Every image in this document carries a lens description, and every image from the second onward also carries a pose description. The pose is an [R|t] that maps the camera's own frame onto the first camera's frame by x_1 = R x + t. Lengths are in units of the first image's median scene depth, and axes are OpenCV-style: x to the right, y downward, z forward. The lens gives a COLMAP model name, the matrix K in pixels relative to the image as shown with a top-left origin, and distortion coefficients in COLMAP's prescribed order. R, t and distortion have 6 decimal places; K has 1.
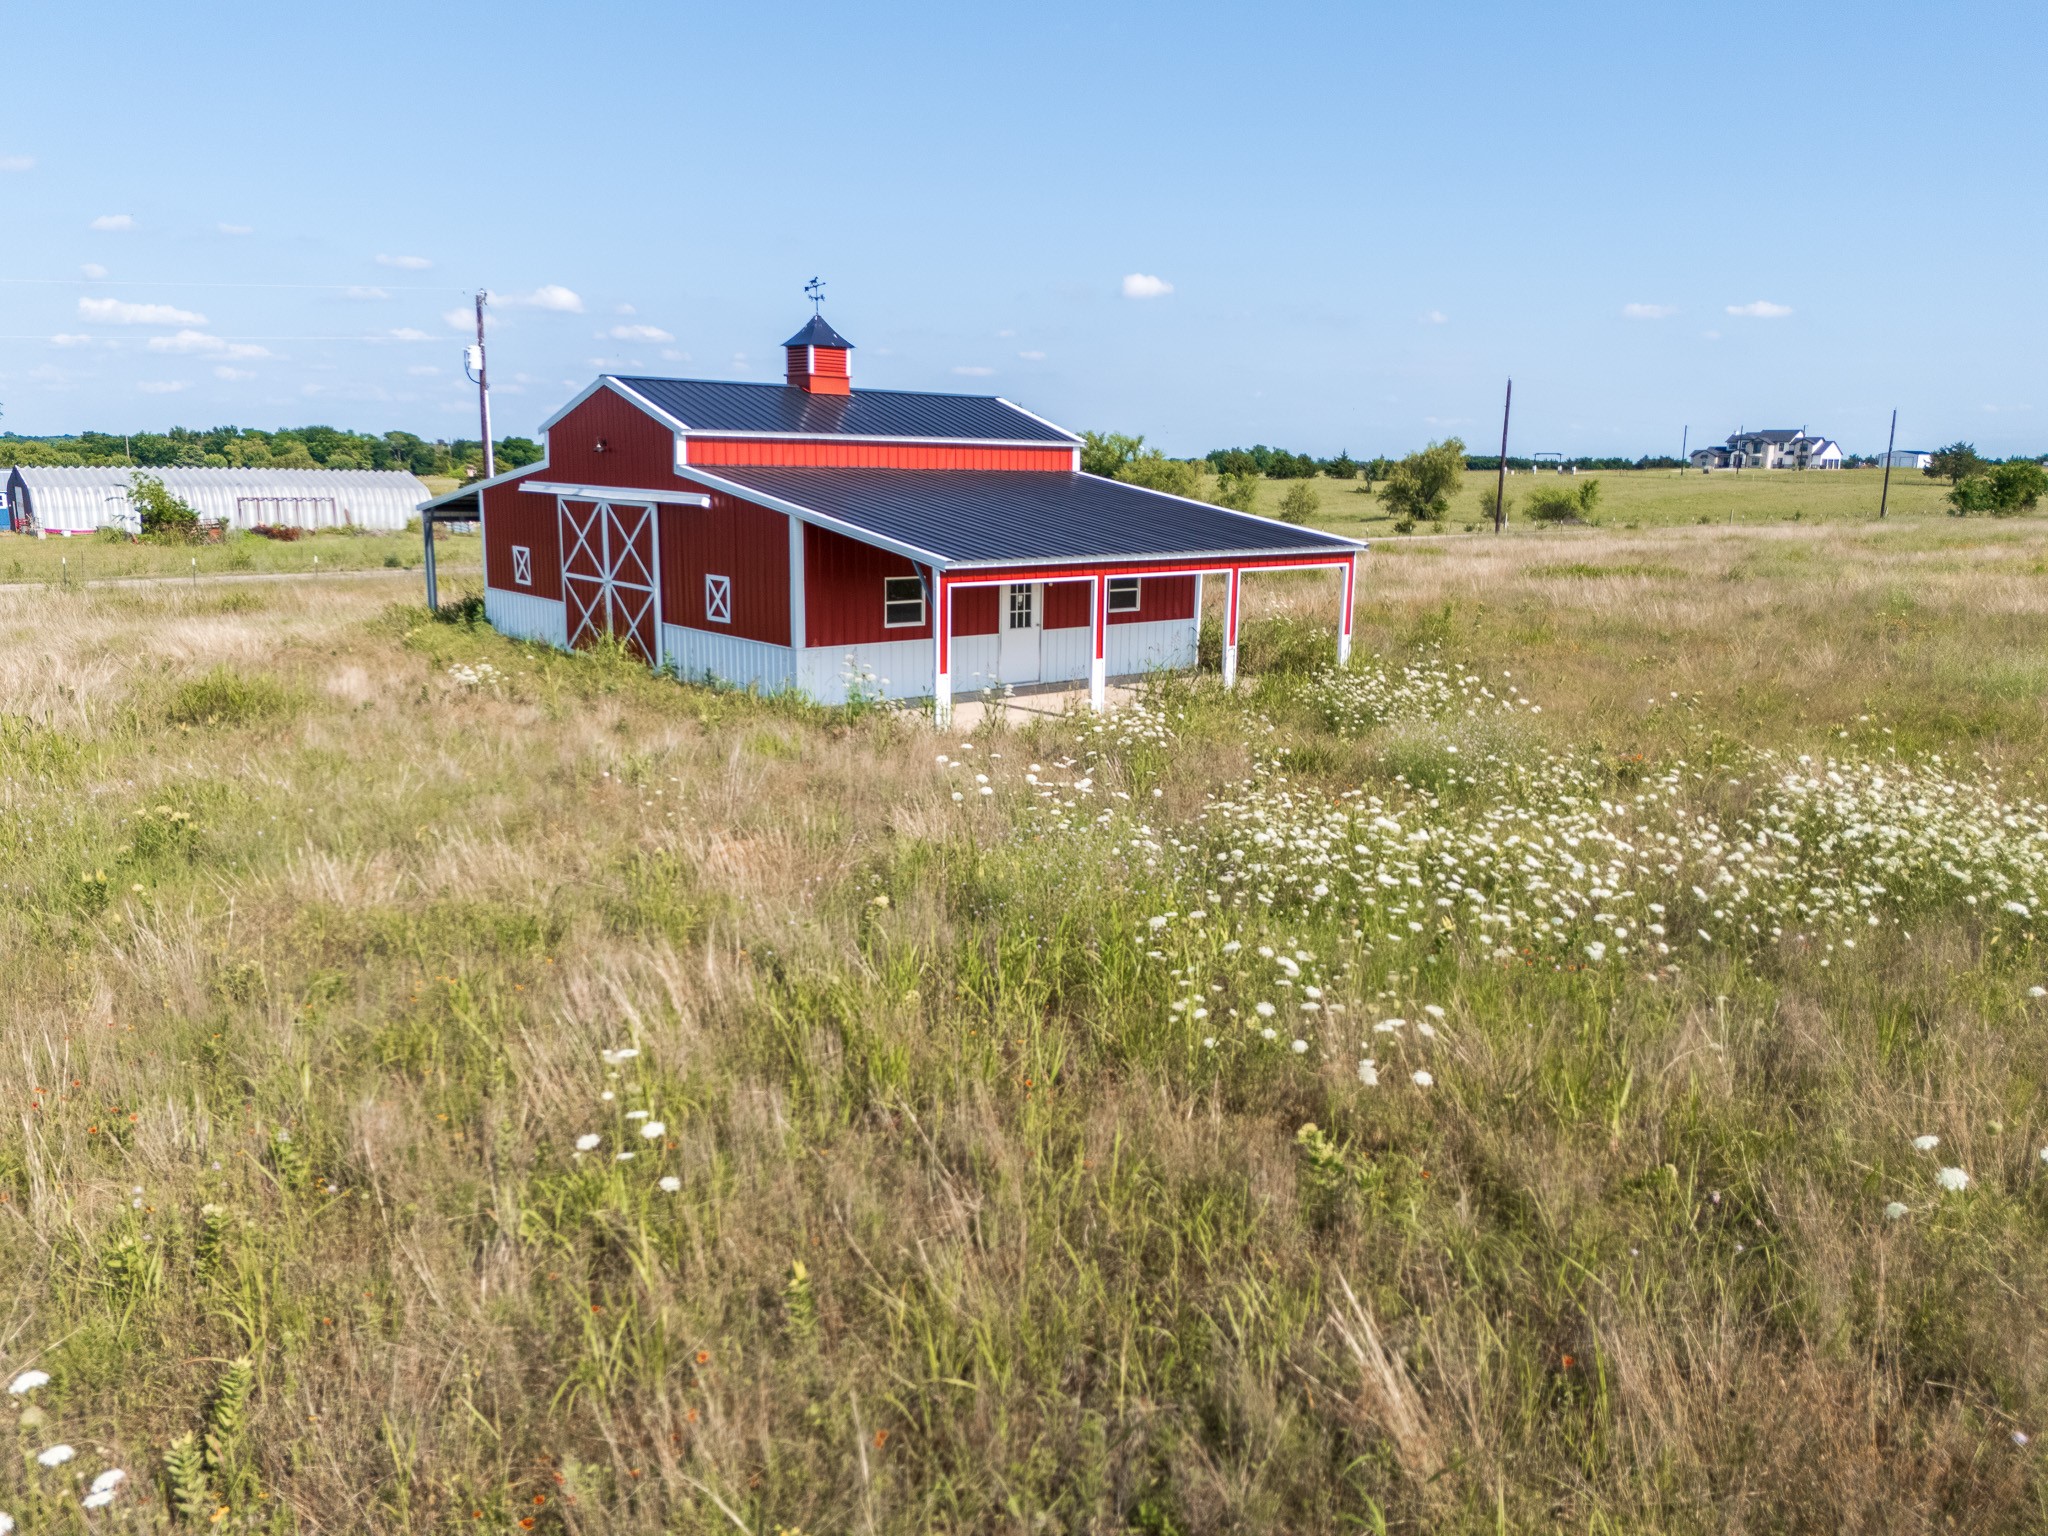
lens RADIAL K [[1491.7, 0, 1030.1], [0, 1491.7, 774.5], [0, 0, 1]] dist [0.083753, -0.089240]
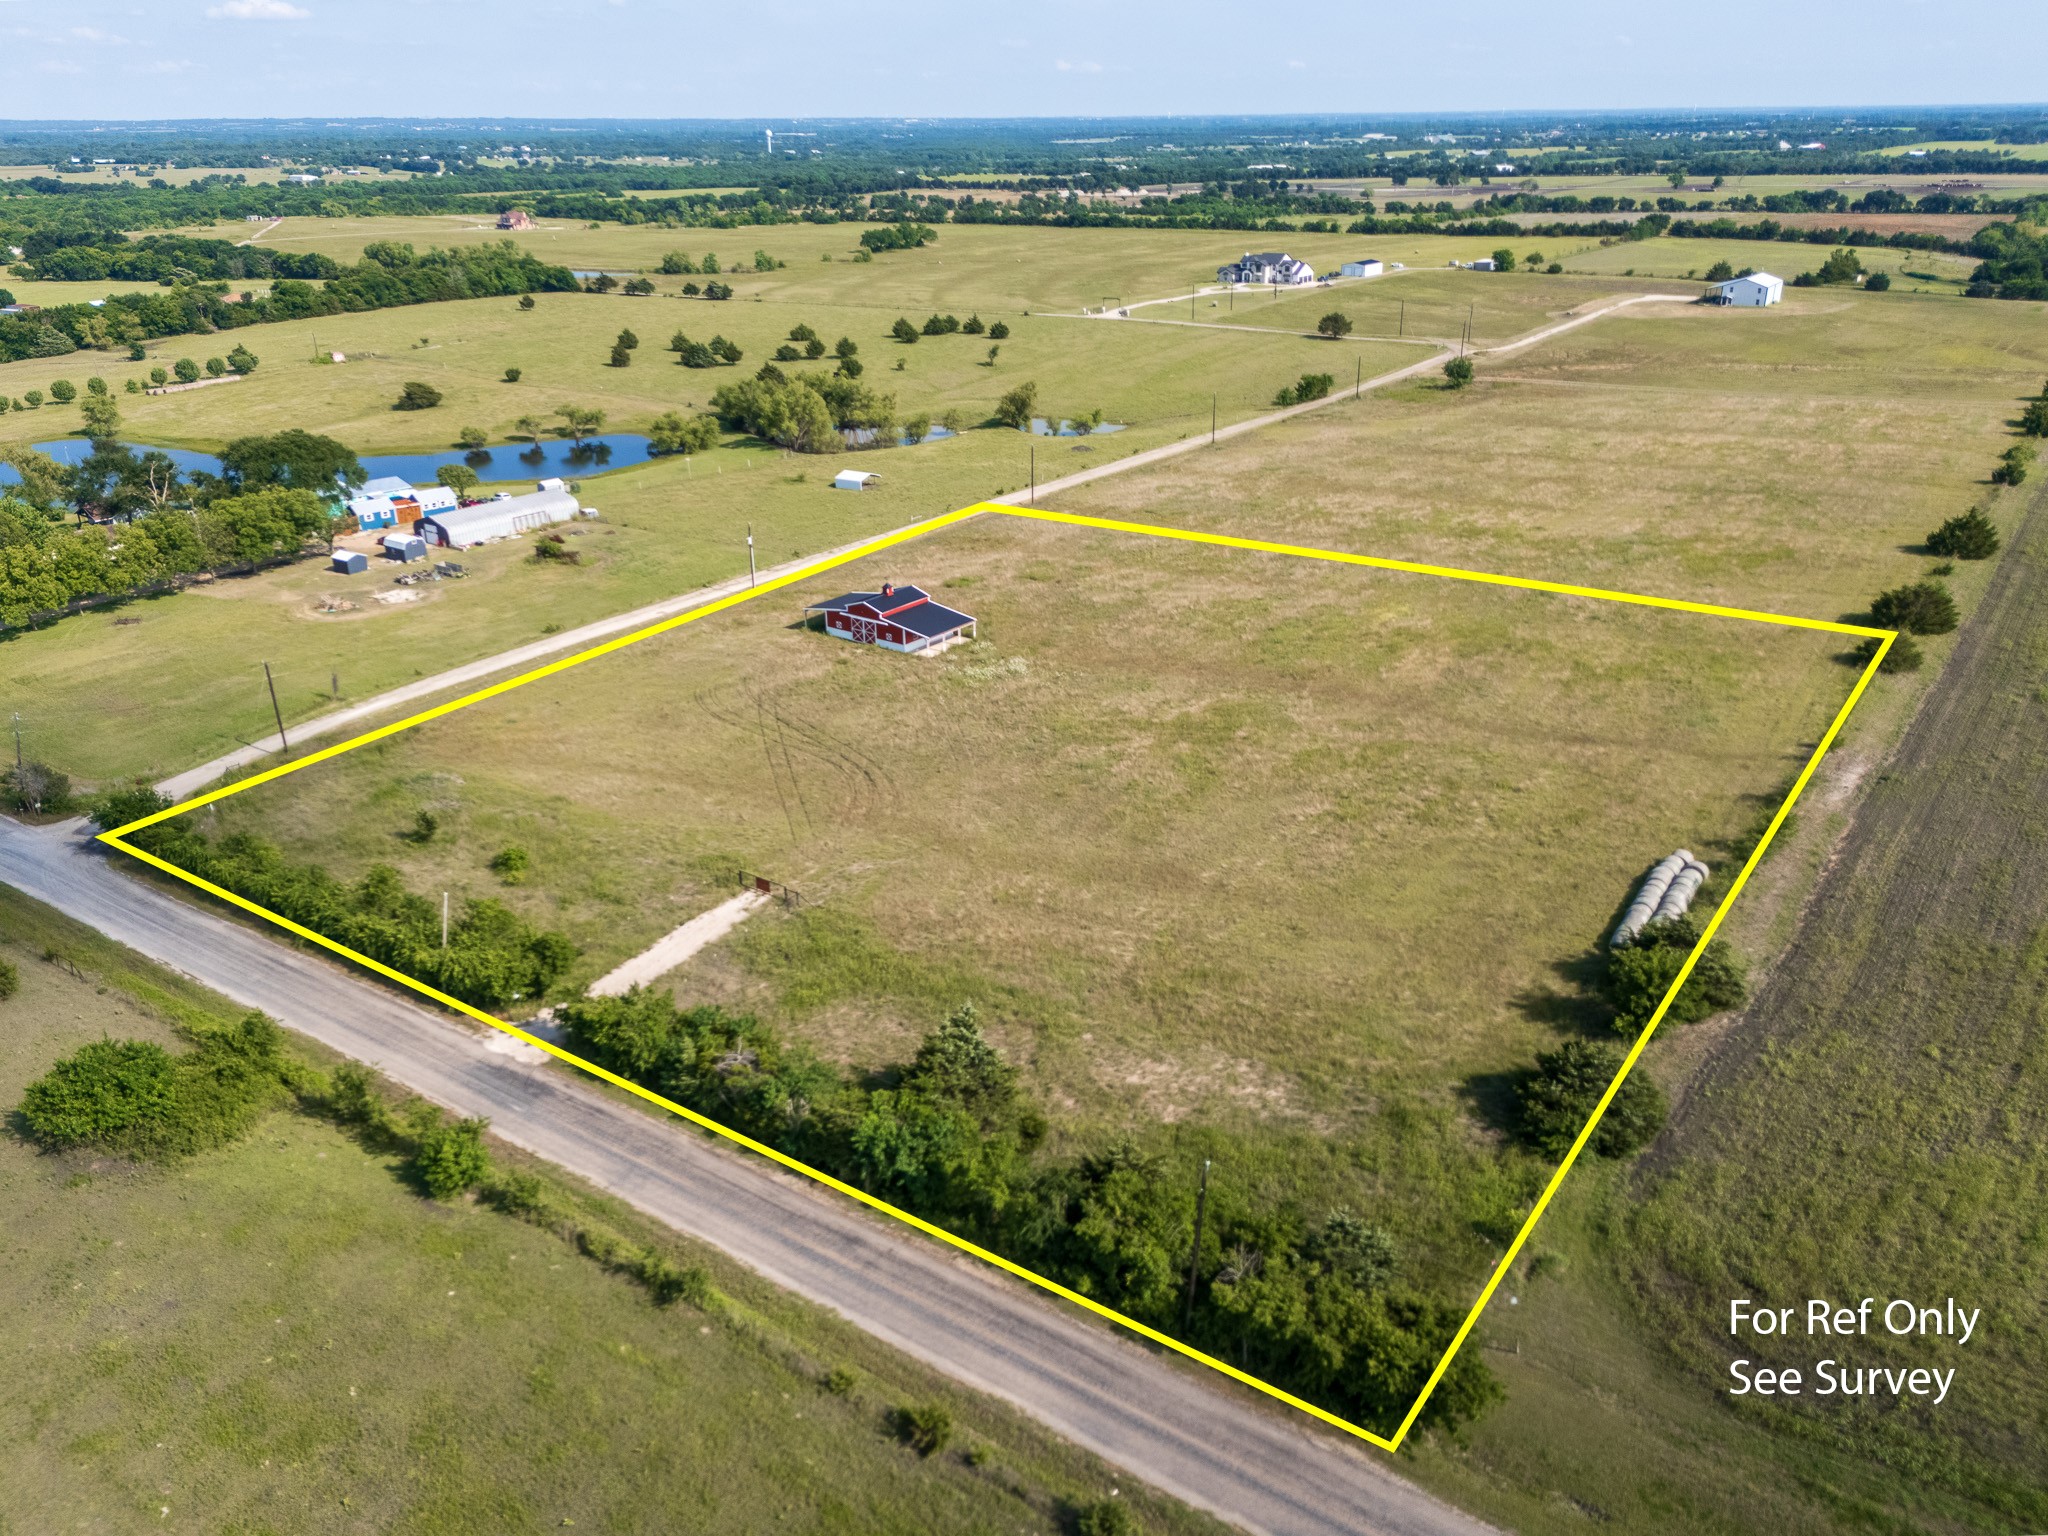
lens RADIAL K [[1491.7, 0, 1046.2], [0, 1491.7, 813.6], [0, 0, 1]] dist [0.083753, -0.089240]
pose [[0.970394, -0.119319, 0.209999, -0.913915], [0.069944, 0.971024, 0.228519, -0.742897], [-0.231180, -0.207065, 0.950621, -5.231372]]
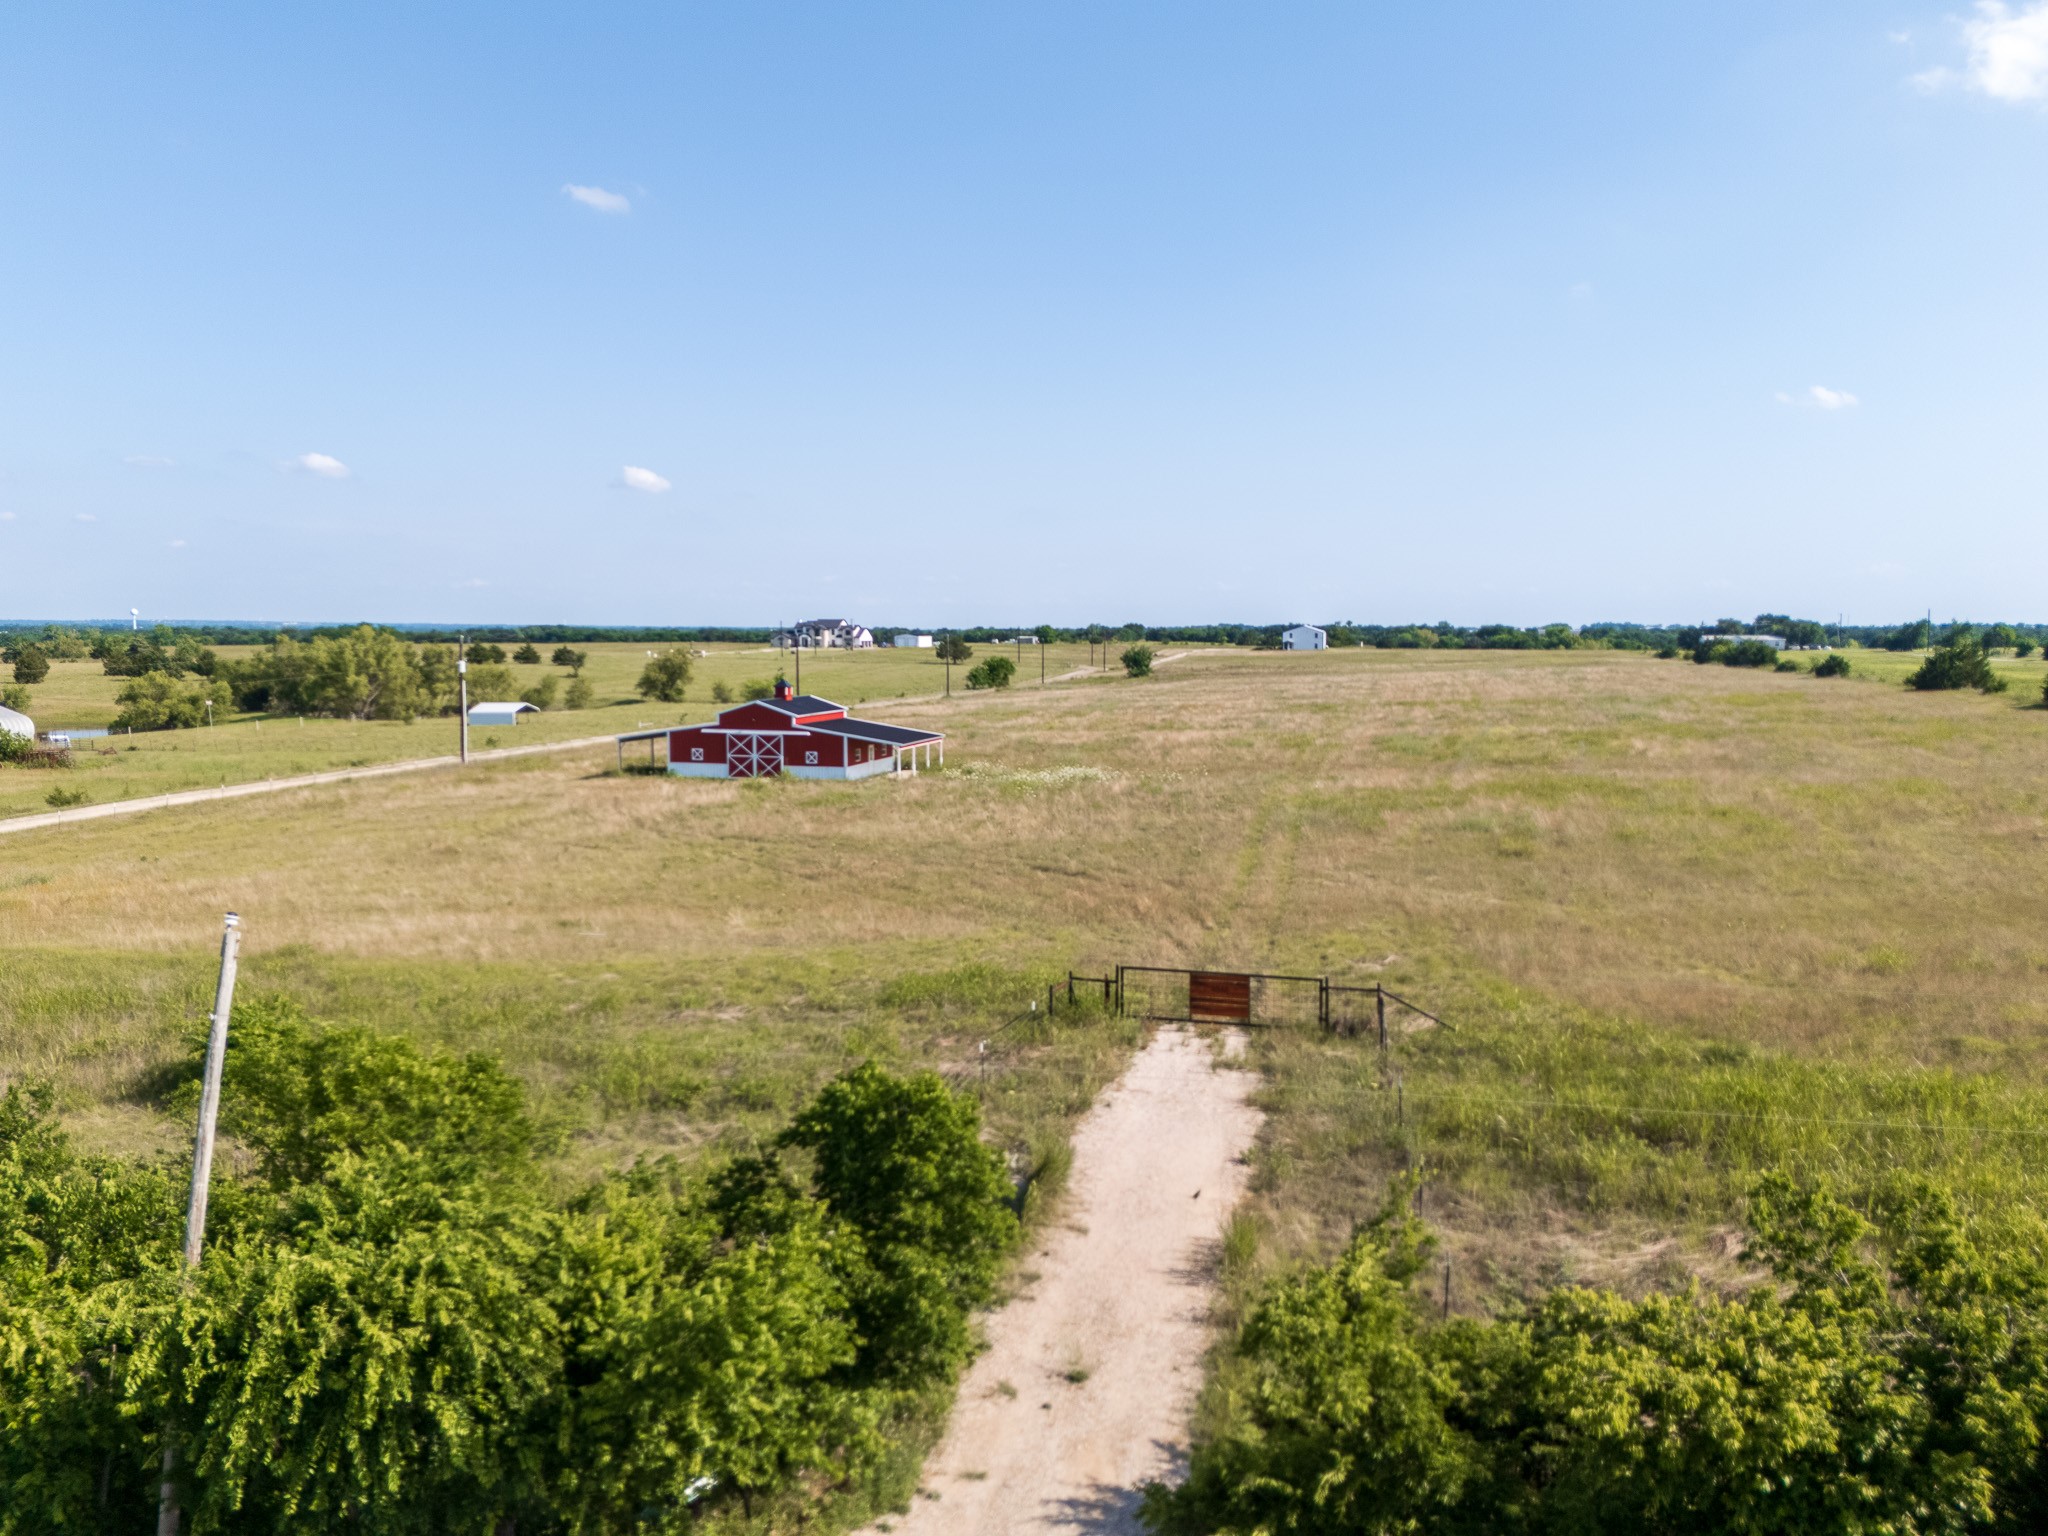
lens RADIAL K [[1491.7, 0, 1032.9], [0, 1491.7, 767.0], [0, 0, 1]] dist [0.083753, -0.089240]
pose [[0.815891, -0.065139, 0.574524, -1.677797], [0.127436, 0.989458, -0.068791, 0.212368], [-0.563987, 0.129341, 0.815591, -2.135804]]
